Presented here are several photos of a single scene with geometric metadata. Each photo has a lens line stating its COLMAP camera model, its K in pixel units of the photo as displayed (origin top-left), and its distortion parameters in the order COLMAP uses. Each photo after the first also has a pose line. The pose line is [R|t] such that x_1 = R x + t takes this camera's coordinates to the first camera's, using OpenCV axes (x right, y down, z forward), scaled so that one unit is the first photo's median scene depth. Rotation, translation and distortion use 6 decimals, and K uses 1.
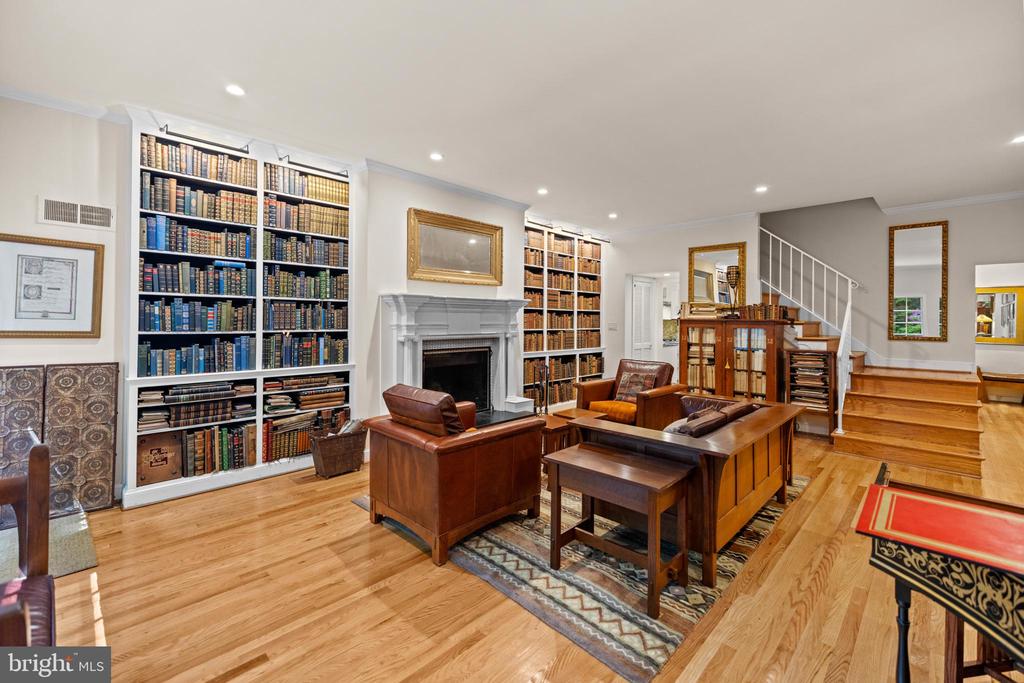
lens RADIAL K [[436.7, 0, 509.5], [0, 436.7, 315.3], [0, 0, 1]] dist [0.011149, -0.002307]
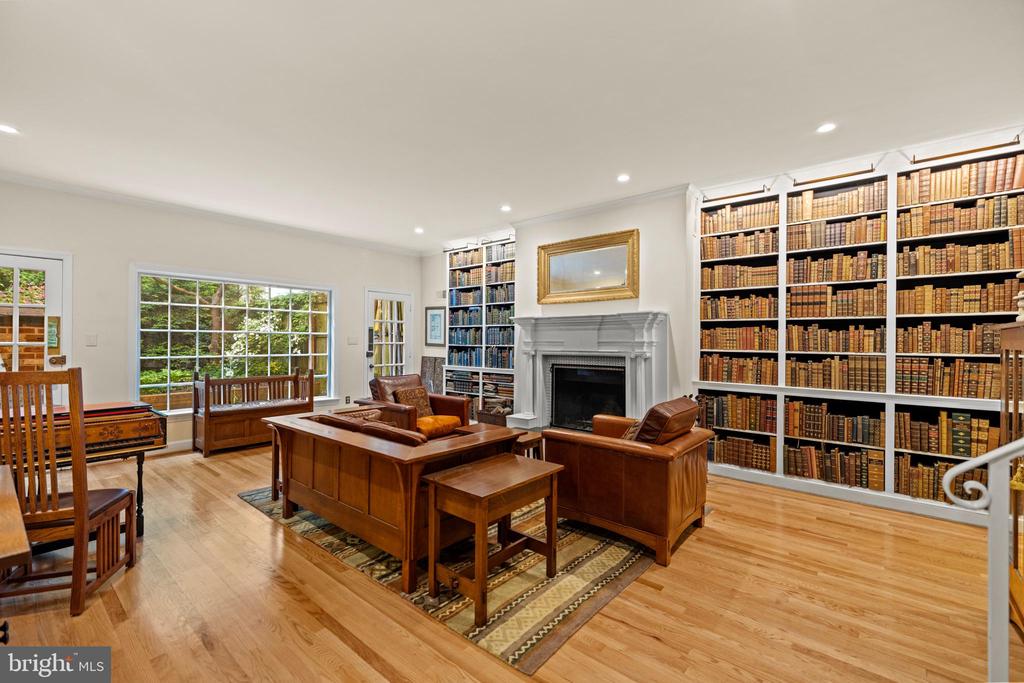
lens RADIAL K [[436.7, 0, 510.7], [0, 436.7, 338.8], [0, 0, 1]] dist [0.011149, -0.002307]
pose [[0.084576, -0.013369, -0.996327, 1.067826], [0.005325, 0.999902, -0.012965, 0.031264], [0.996403, -0.004209, 0.084639, 0.887932]]
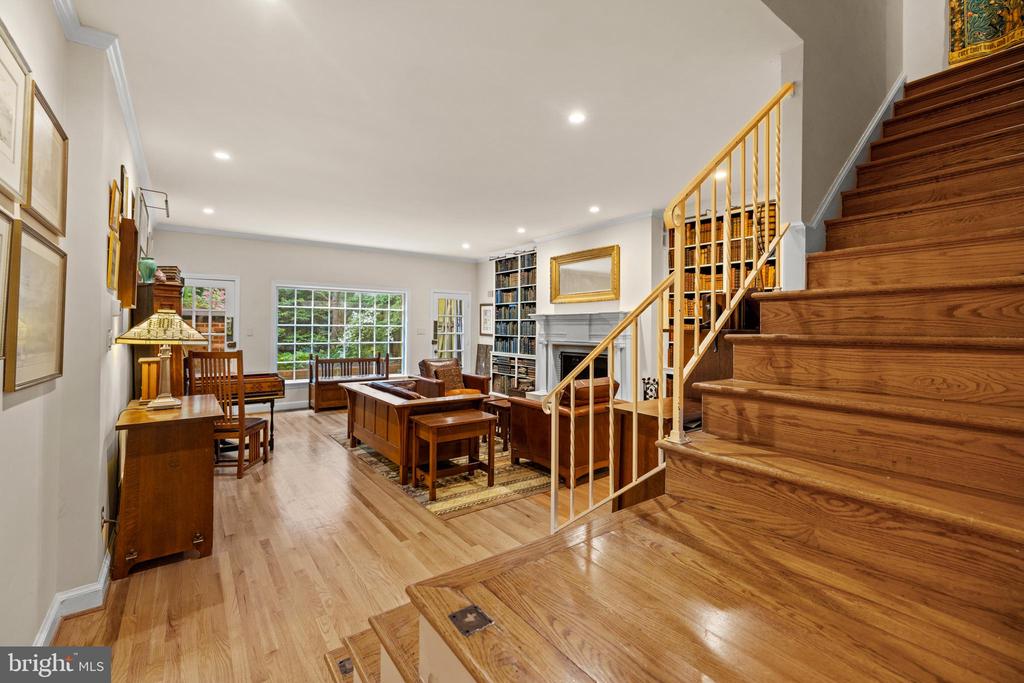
lens RADIAL K [[436.7, 0, 516.2], [0, 436.7, 320.2], [0, 0, 1]] dist [0.011149, -0.002307]
pose [[-0.136144, -0.025363, -0.990364, 1.411108], [0.000653, 0.999670, -0.025691, 0.014246], [0.990689, -0.004144, -0.136083, 1.178901]]
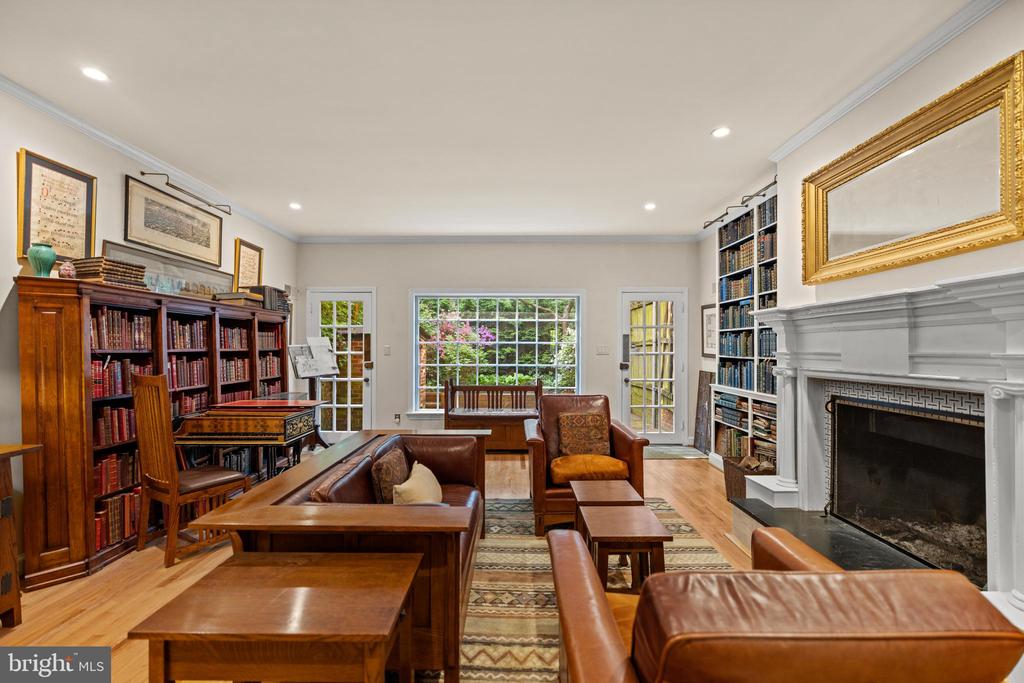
lens RADIAL K [[436.7, 0, 514.5], [0, 436.7, 345.1], [0, 0, 1]] dist [0.011149, -0.002307]
pose [[-0.710558, -0.013031, -0.703518, 0.613896], [0.000568, 0.999818, -0.019093, 0.023820], [0.703638, -0.013966, -0.710421, 1.261612]]
